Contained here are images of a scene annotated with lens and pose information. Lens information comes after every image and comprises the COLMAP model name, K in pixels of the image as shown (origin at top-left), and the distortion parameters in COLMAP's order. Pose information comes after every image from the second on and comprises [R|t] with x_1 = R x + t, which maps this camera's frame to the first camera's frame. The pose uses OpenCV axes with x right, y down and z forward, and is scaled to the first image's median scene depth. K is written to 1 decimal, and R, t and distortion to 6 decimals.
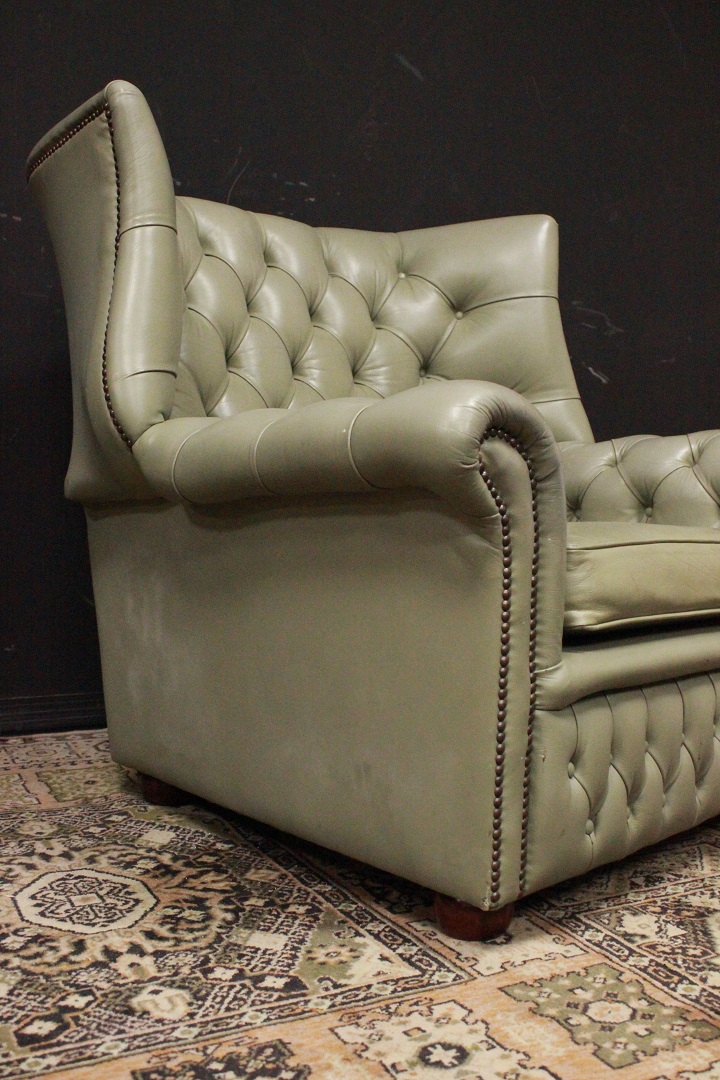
lens RADIAL K [[1166.5, 0, 357.7], [0, 1166.5, 533.4], [0, 0, 1]] dist [-0.106198, 0.000000]
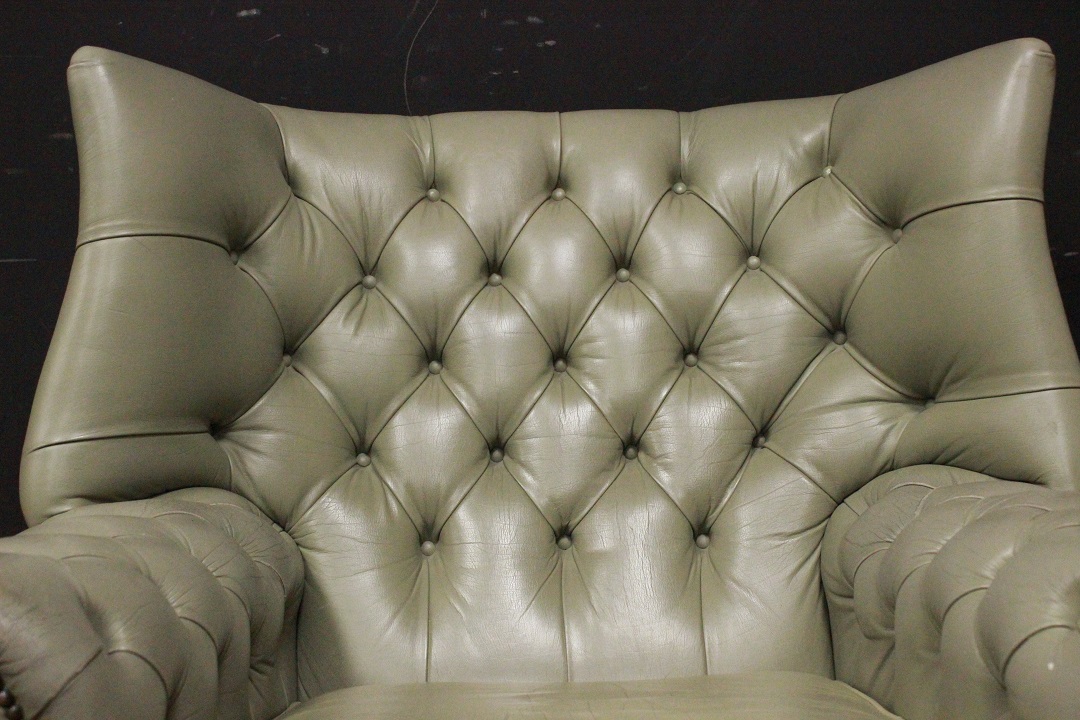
lens RADIAL K [[1540.2, 0, 545.3], [0, 1540.2, 369.7], [0, 0, 1]] dist [-0.010372, 0.000000]
pose [[0.714597, 0.007163, -0.699500, 0.872941], [0.002766, 0.999911, 0.013065, -0.231054], [0.699531, -0.011270, 0.714513, 0.577174]]
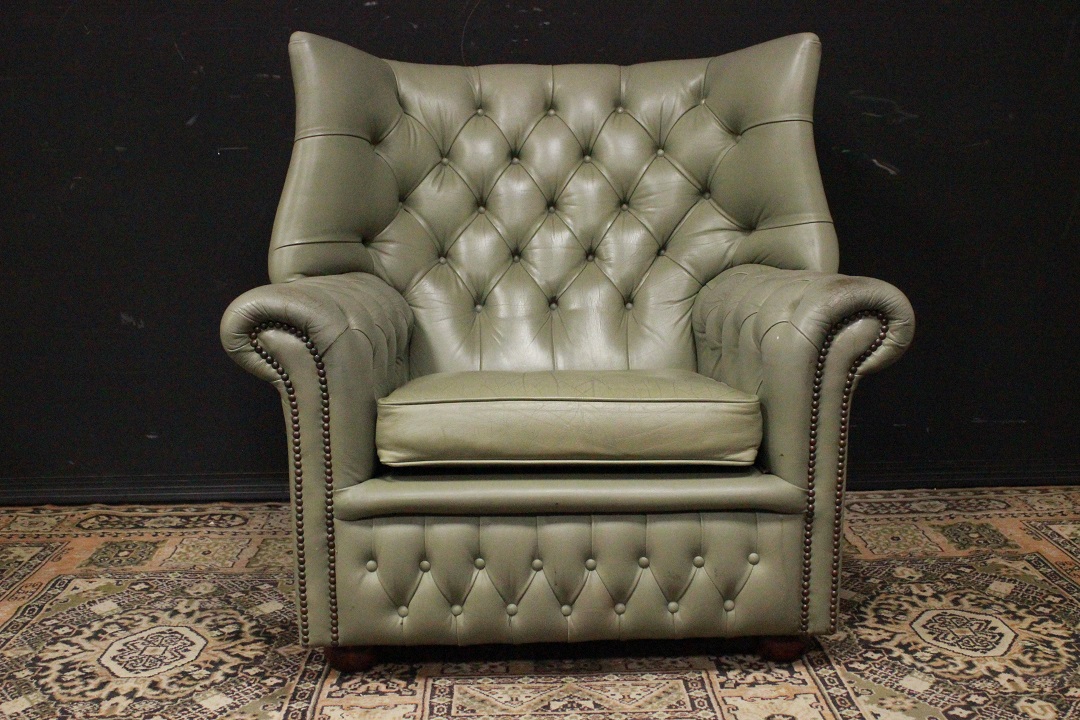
lens RADIAL K [[1229.6, 0, 540.0], [0, 1229.6, 362.0], [0, 0, 1]] dist [-0.095933, 0.000000]
pose [[0.722452, 0.082928, -0.686430, 1.282075], [-0.006921, 0.993599, 0.112753, -0.195174], [0.691387, -0.076707, 0.718401, 0.119070]]
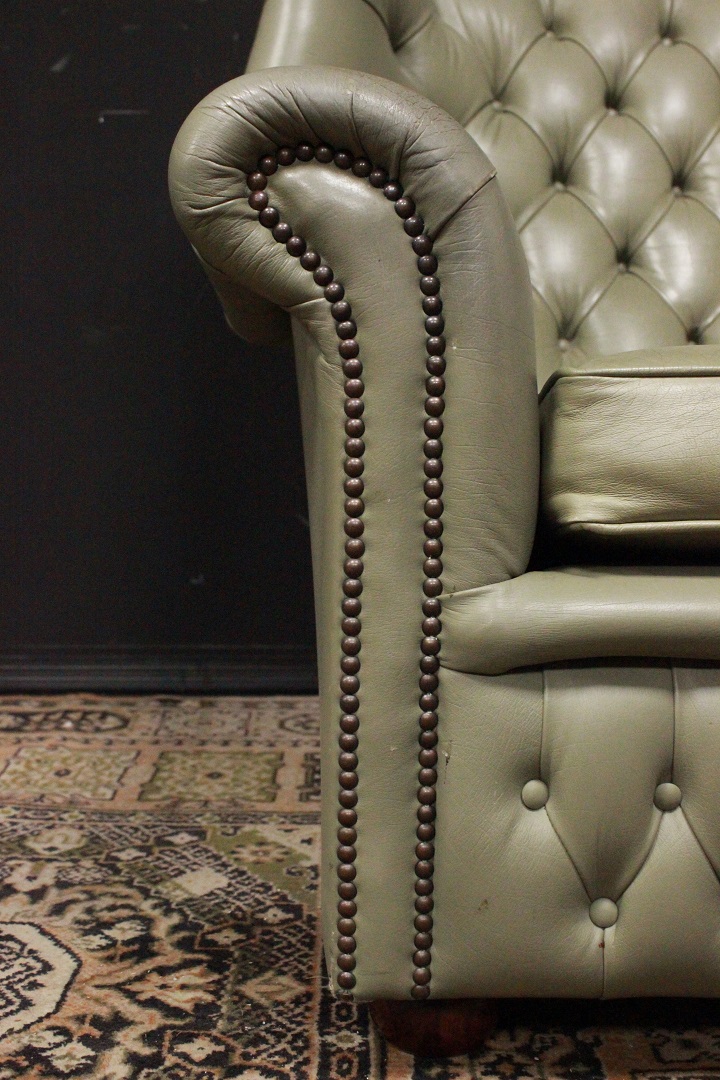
lens RADIAL K [[1213.9, 0, 362.7], [0, 1213.9, 530.4], [0, 0, 1]] dist [-0.082254, 0.000000]
pose [[0.723770, 0.053760, -0.687944, 0.493393], [-0.028062, 0.998429, 0.048500, 0.059521], [0.689470, -0.015797, 0.724142, 0.543907]]
